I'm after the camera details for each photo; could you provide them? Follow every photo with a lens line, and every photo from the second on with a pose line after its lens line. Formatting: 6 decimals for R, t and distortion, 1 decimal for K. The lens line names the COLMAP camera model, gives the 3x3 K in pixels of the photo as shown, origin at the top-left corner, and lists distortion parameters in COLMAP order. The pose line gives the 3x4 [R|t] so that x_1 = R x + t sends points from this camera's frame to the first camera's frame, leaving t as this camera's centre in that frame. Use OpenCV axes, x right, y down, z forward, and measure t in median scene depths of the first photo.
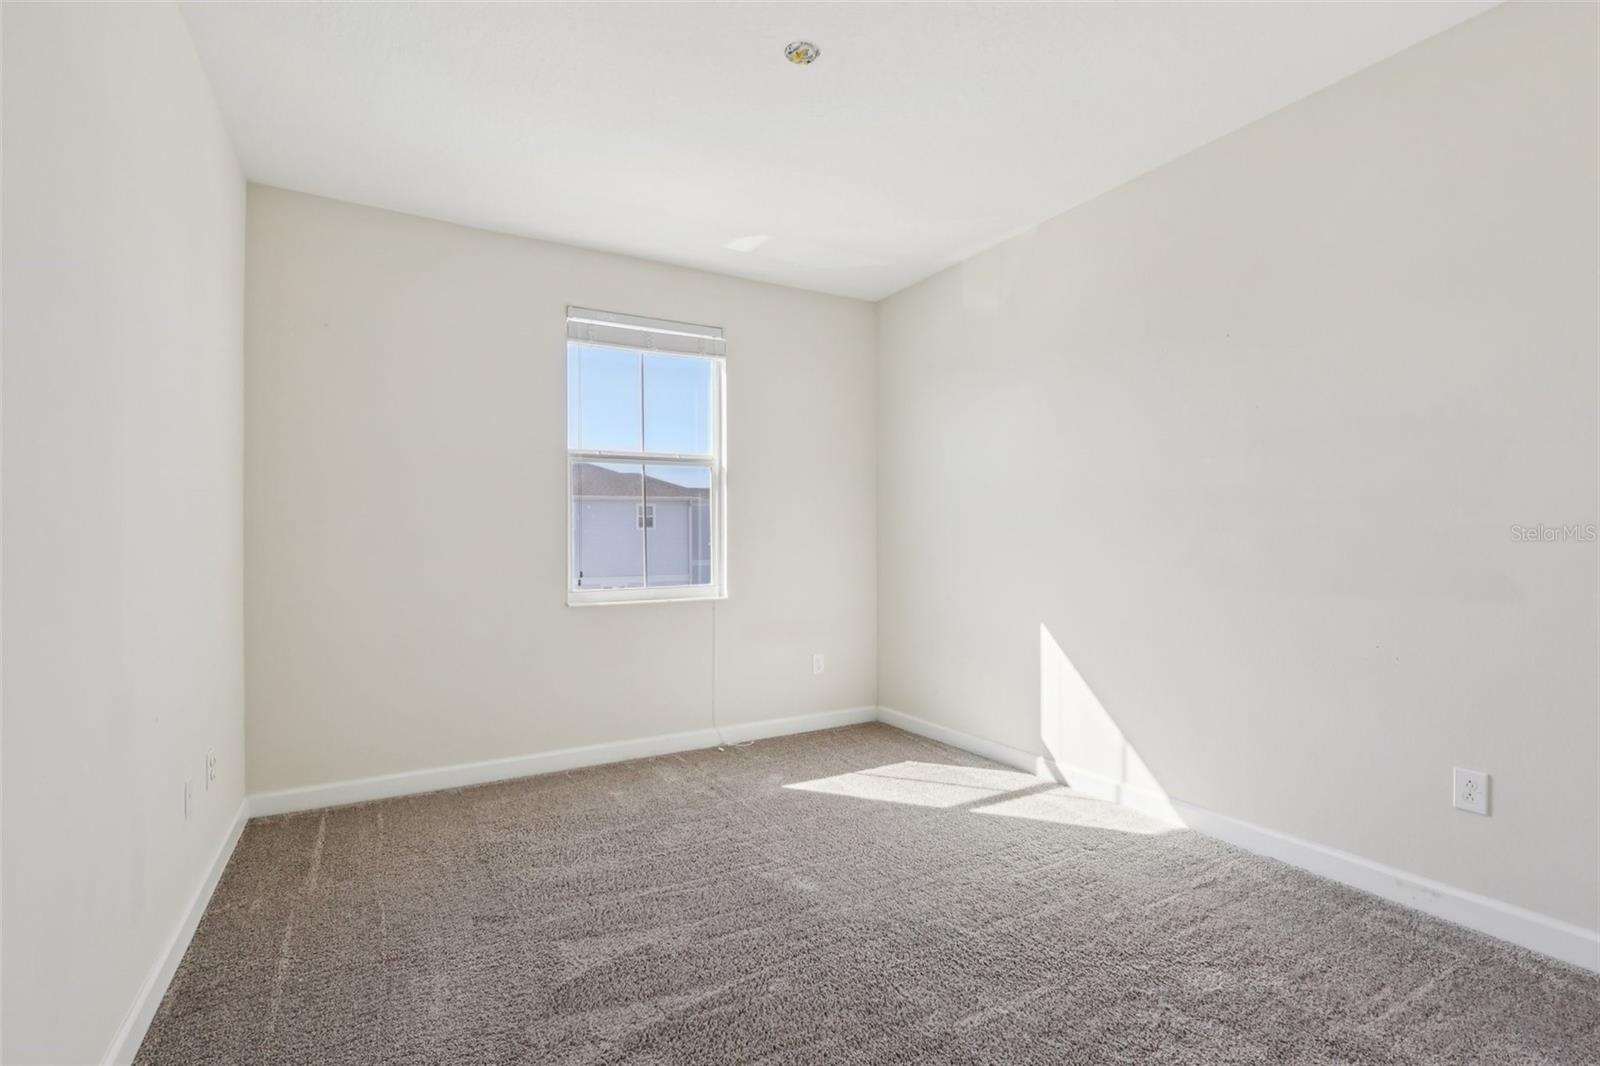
lens RADIAL K [[749.3, 0, 800.5], [0, 749.3, 537.9], [0, 0, 1]] dist [-0.002950, -0.000197]
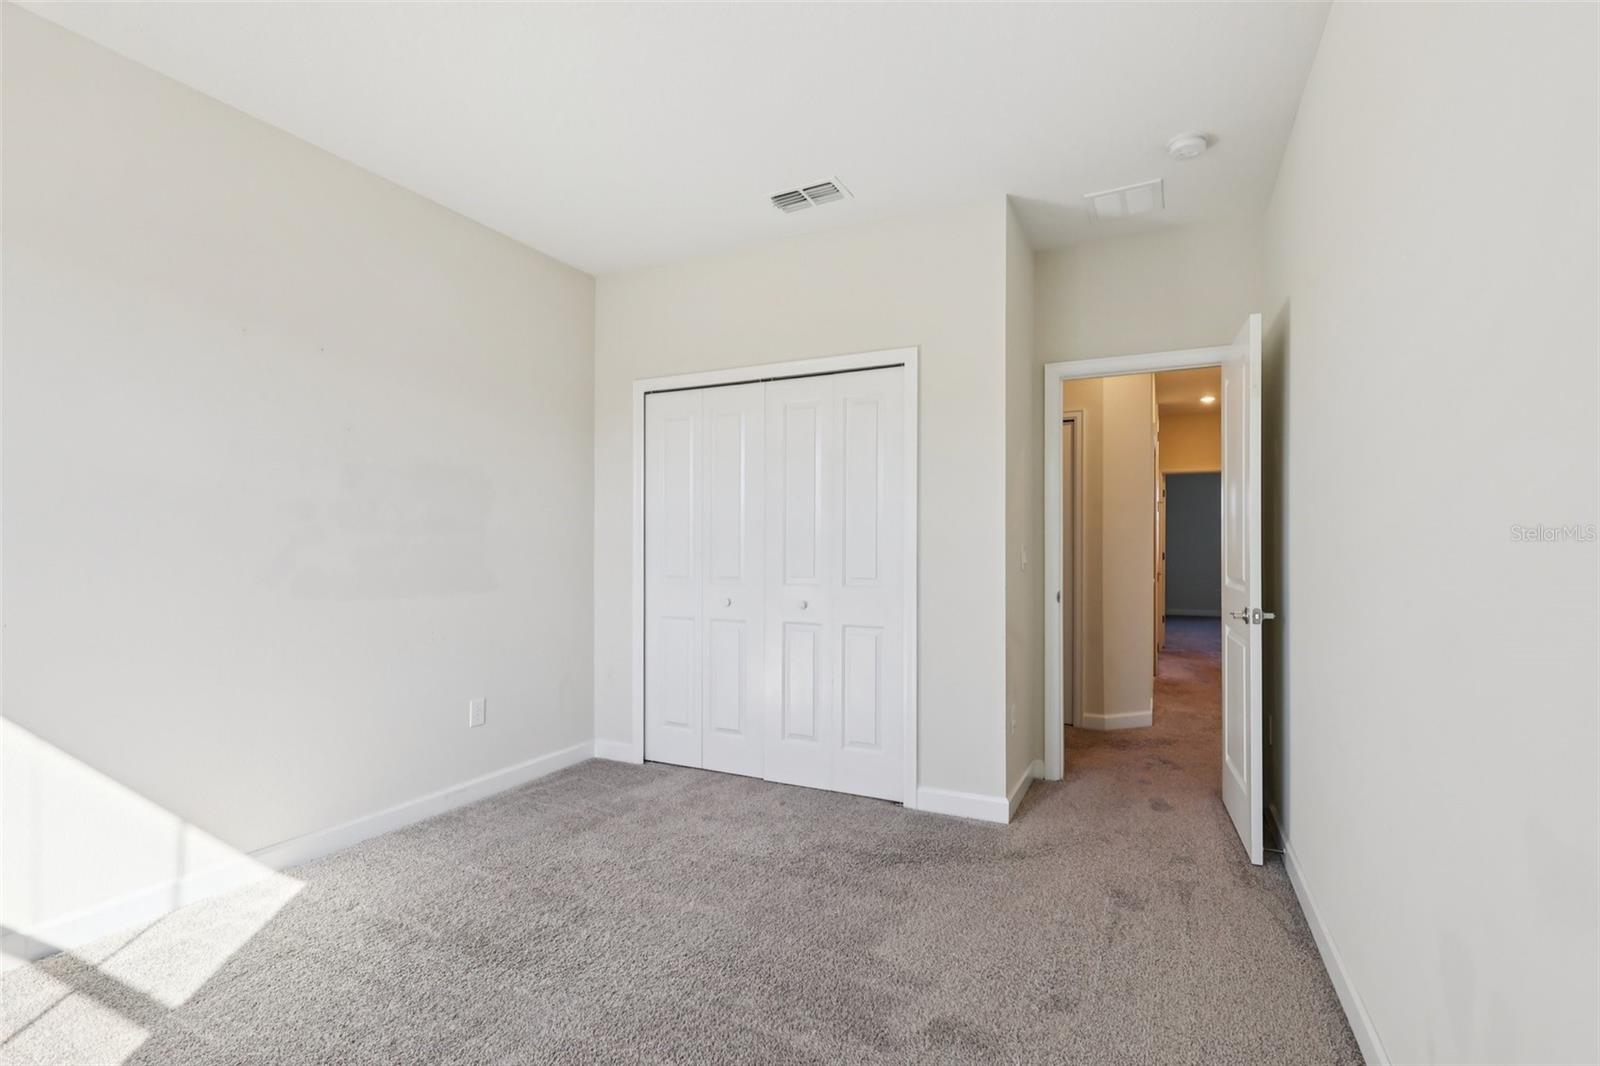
lens RADIAL K [[749.3, 0, 798.1], [0, 749.3, 535.8], [0, 0, 1]] dist [-0.002950, -0.000197]
pose [[-0.561496, 0.017104, 0.827303, -0.574218], [-0.002065, 0.999754, -0.022071, 0.001449], [-0.827477, -0.014101, -0.561322, 0.969981]]
